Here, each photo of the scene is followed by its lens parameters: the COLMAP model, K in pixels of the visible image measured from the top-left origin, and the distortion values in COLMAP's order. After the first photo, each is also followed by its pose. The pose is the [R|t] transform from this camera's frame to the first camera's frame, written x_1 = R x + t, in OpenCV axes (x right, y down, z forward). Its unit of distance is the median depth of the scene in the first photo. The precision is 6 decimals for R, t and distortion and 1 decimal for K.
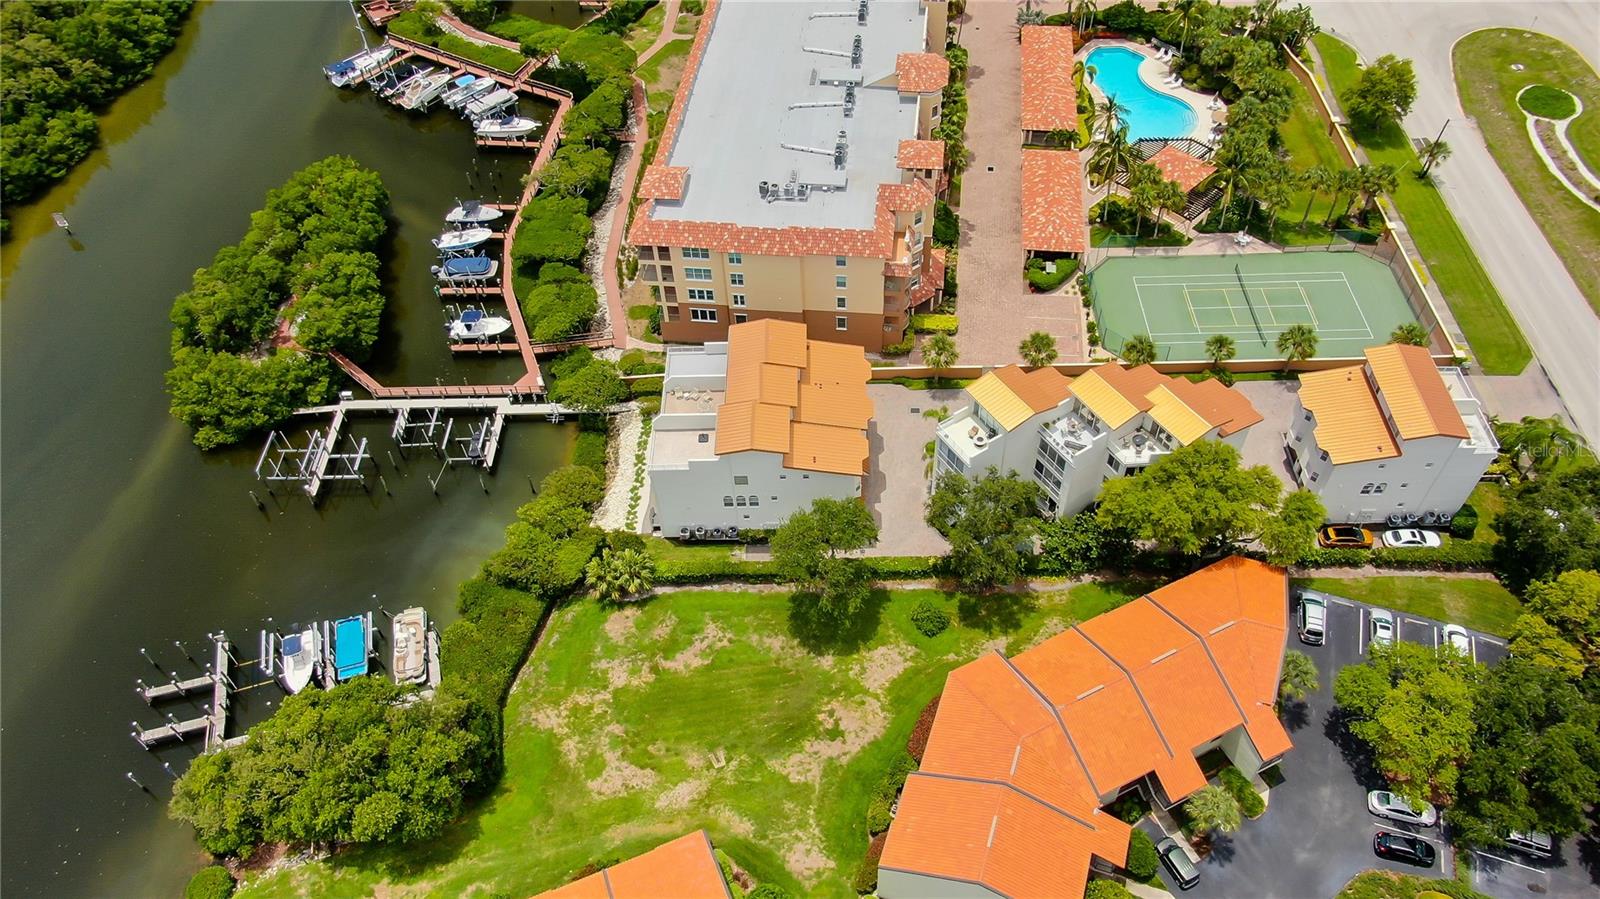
lens RADIAL K [[1158.5, 0, 801.6], [0, 1158.5, 454.4], [0, 0, 1]] dist [-0.017746, 0.032259]
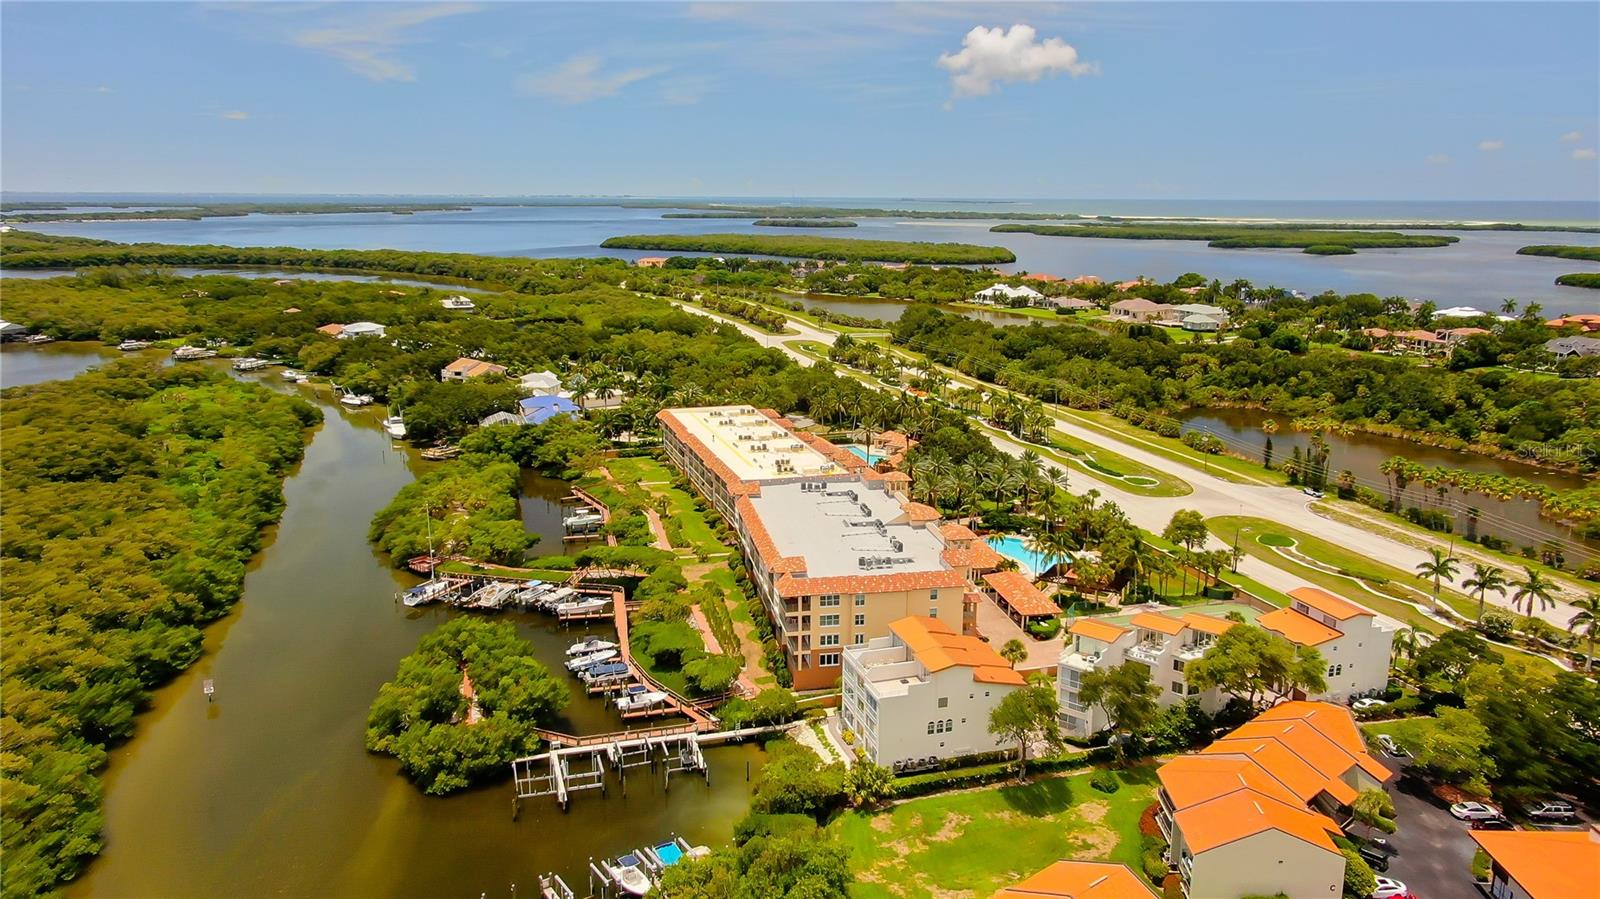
lens RADIAL K [[1184.1, 0, 806.3], [0, 1184.1, 425.6], [0, 0, 1]] dist [-0.016538, 0.034387]
pose [[0.953491, -0.021832, 0.300629, -0.498411], [0.204515, 0.779526, -0.592042, 0.451951], [-0.221423, 0.625990, 0.747736, -0.149572]]
